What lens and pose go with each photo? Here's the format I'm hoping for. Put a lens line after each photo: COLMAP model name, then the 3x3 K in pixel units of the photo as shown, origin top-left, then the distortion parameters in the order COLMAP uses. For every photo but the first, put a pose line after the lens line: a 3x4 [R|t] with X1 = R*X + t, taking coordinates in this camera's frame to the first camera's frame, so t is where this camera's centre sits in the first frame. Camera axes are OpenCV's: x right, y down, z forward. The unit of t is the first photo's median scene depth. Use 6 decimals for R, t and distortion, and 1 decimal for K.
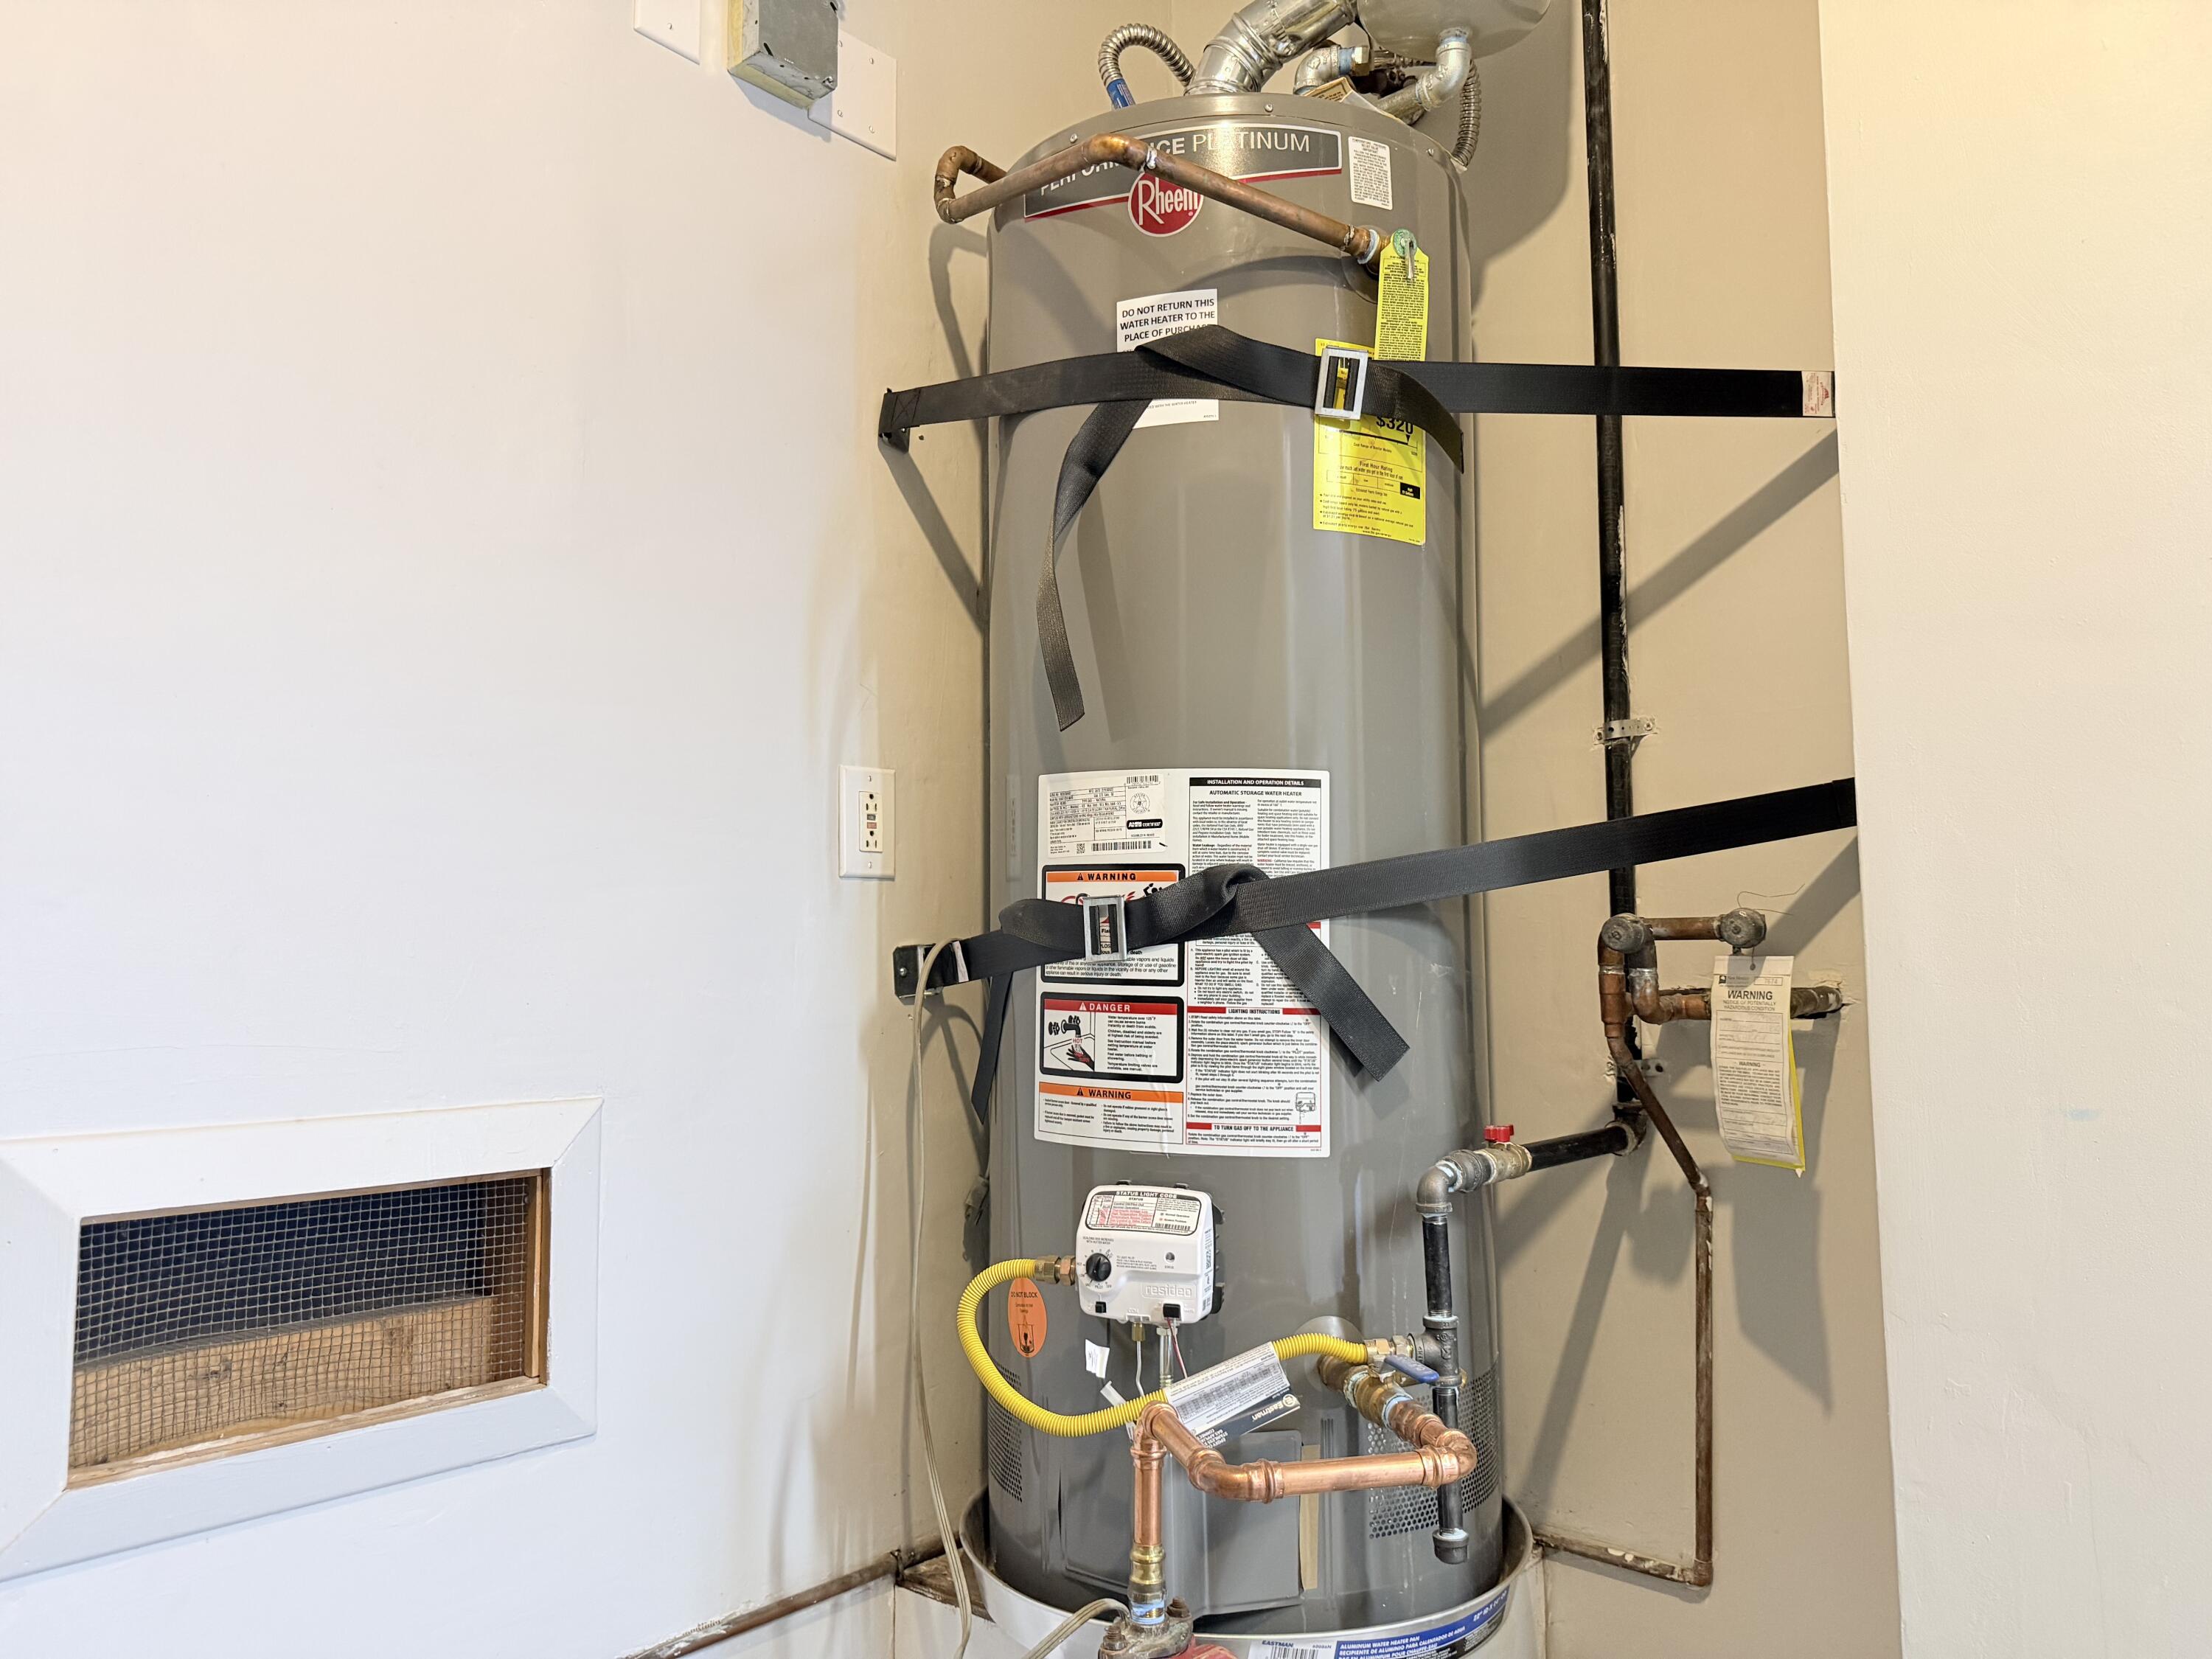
lens RADIAL K [[1511.5, 0, 1109.1], [0, 1511.5, 842.6], [0, 0, 1]] dist [0.057452, -0.104441]
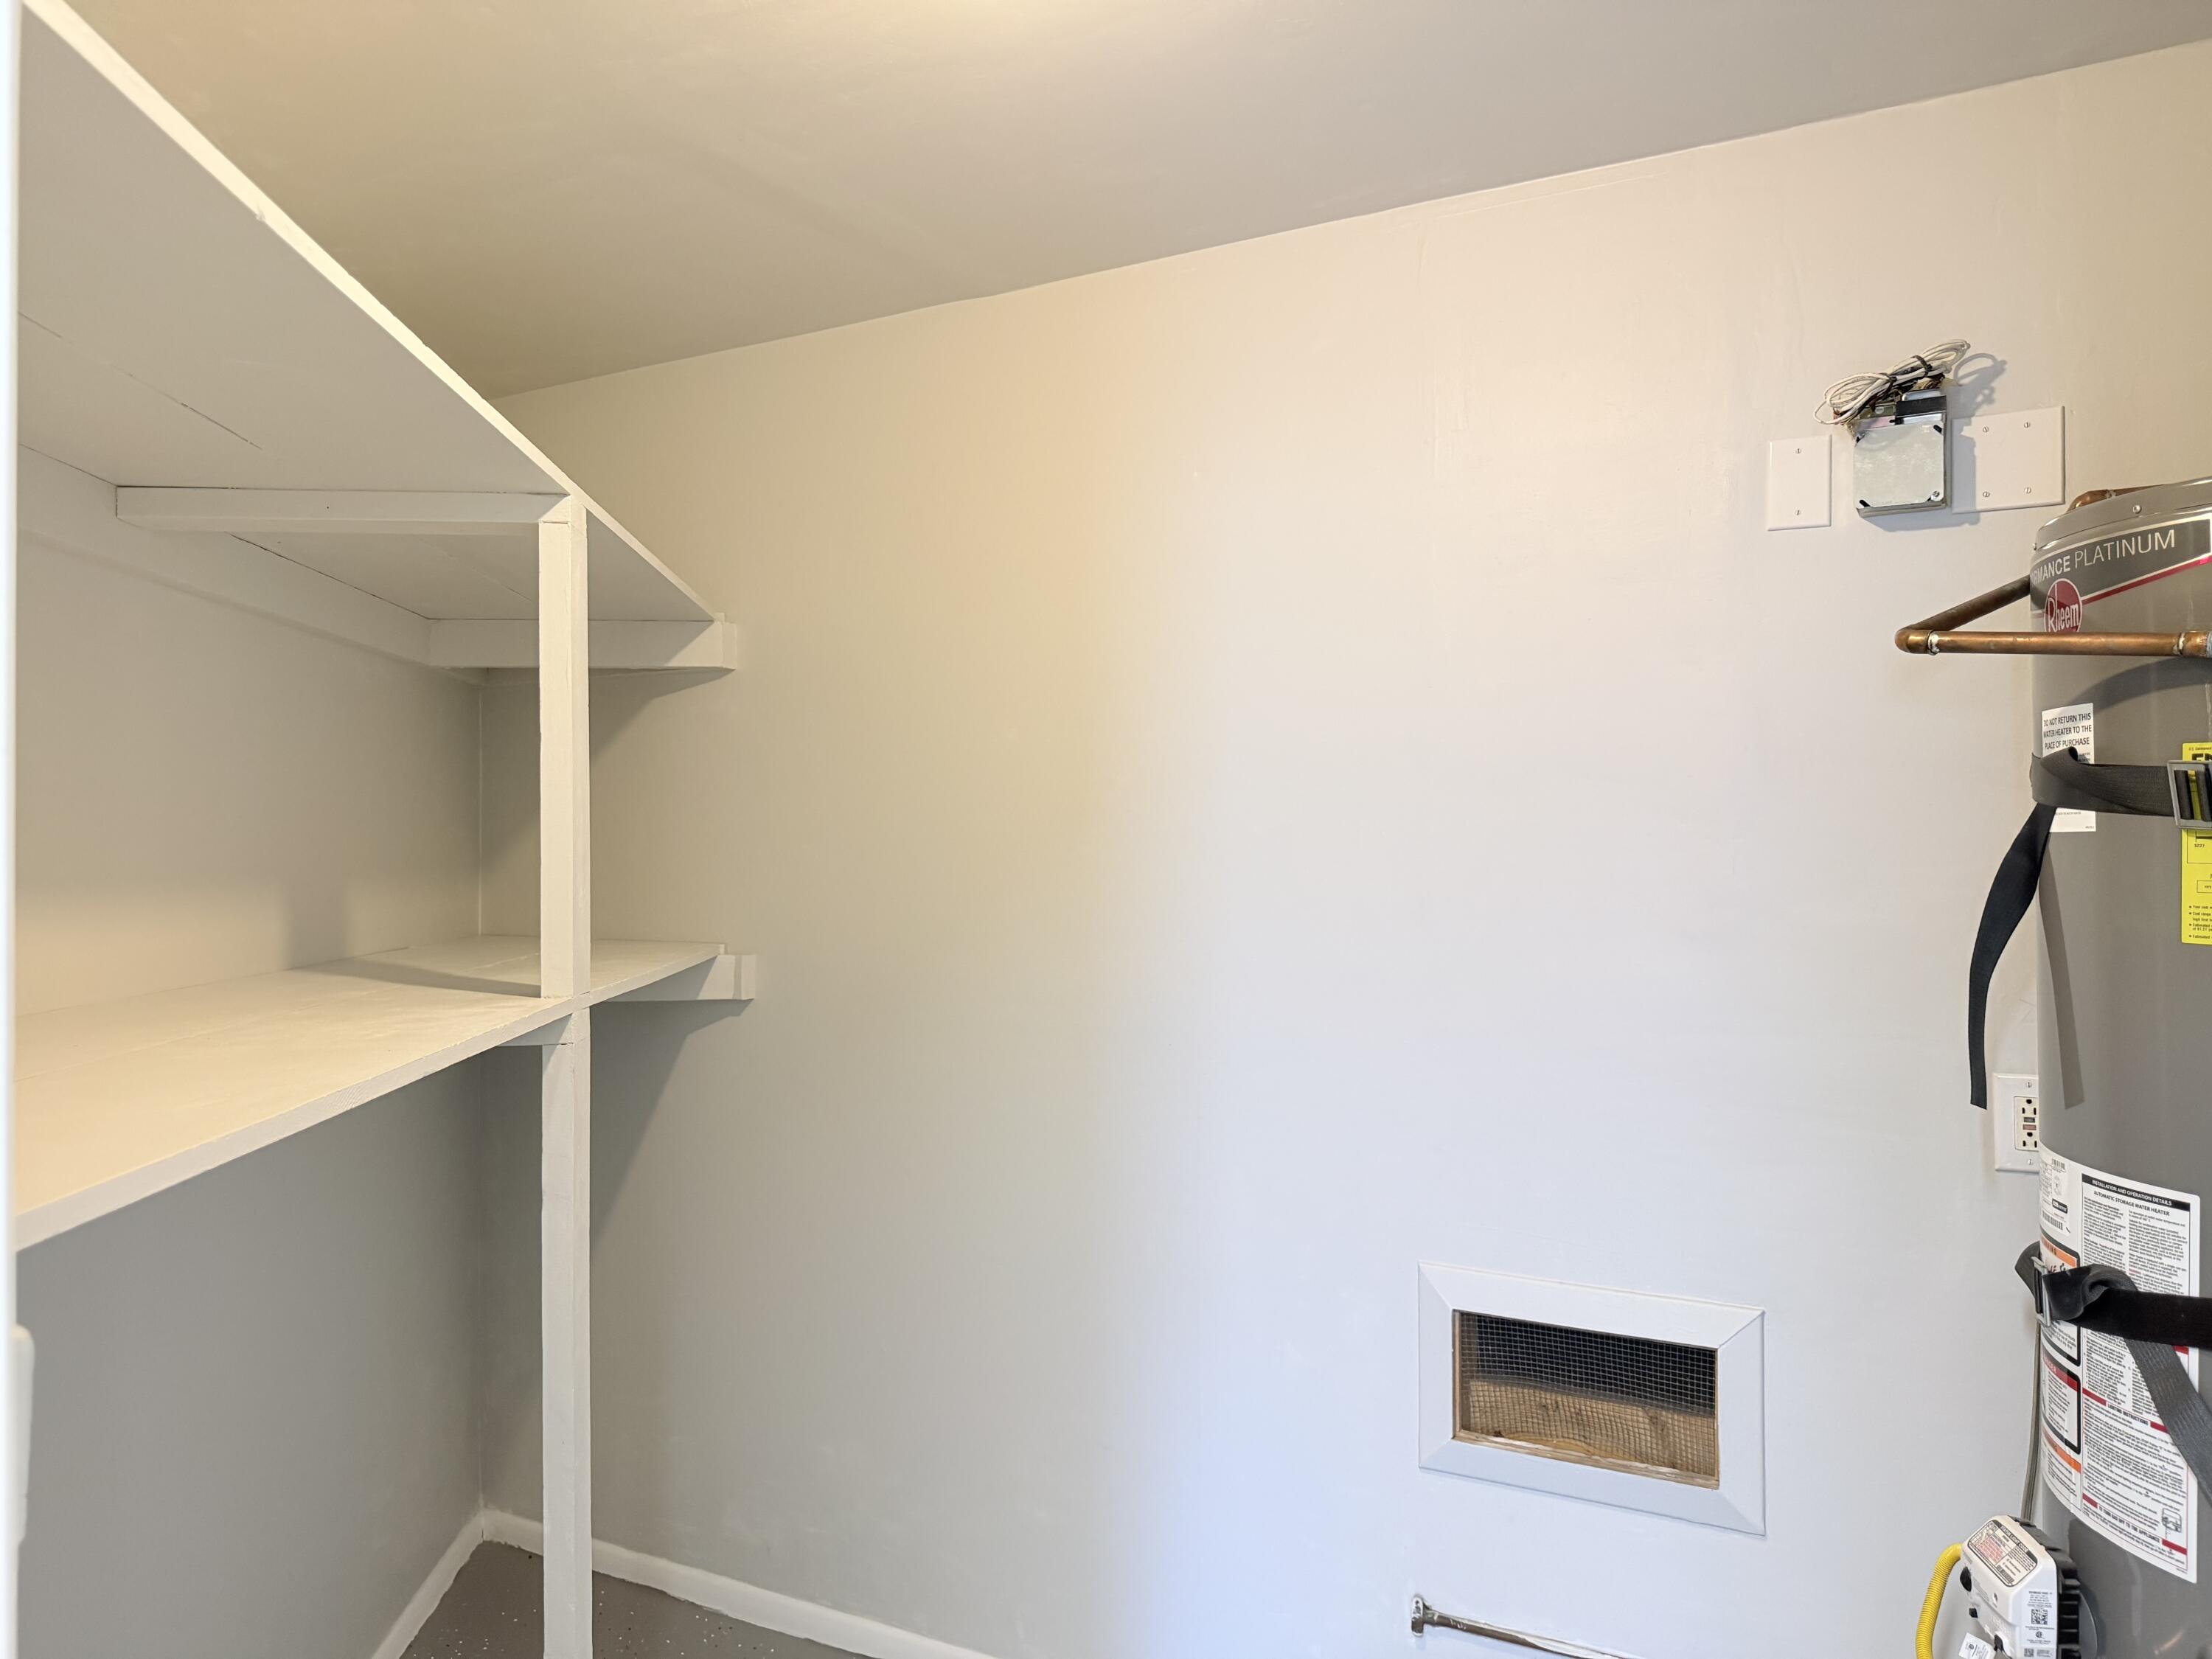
lens RADIAL K [[1553.6, 0, 1128.1], [0, 1553.6, 835.7], [0, 0, 1]] dist [-0.004159, -0.026160]
pose [[0.209526, -0.000880, -0.977803, 0.970389], [0.067788, 0.997607, 0.013628, -0.339346], [0.975450, -0.069139, 0.209084, 0.144472]]
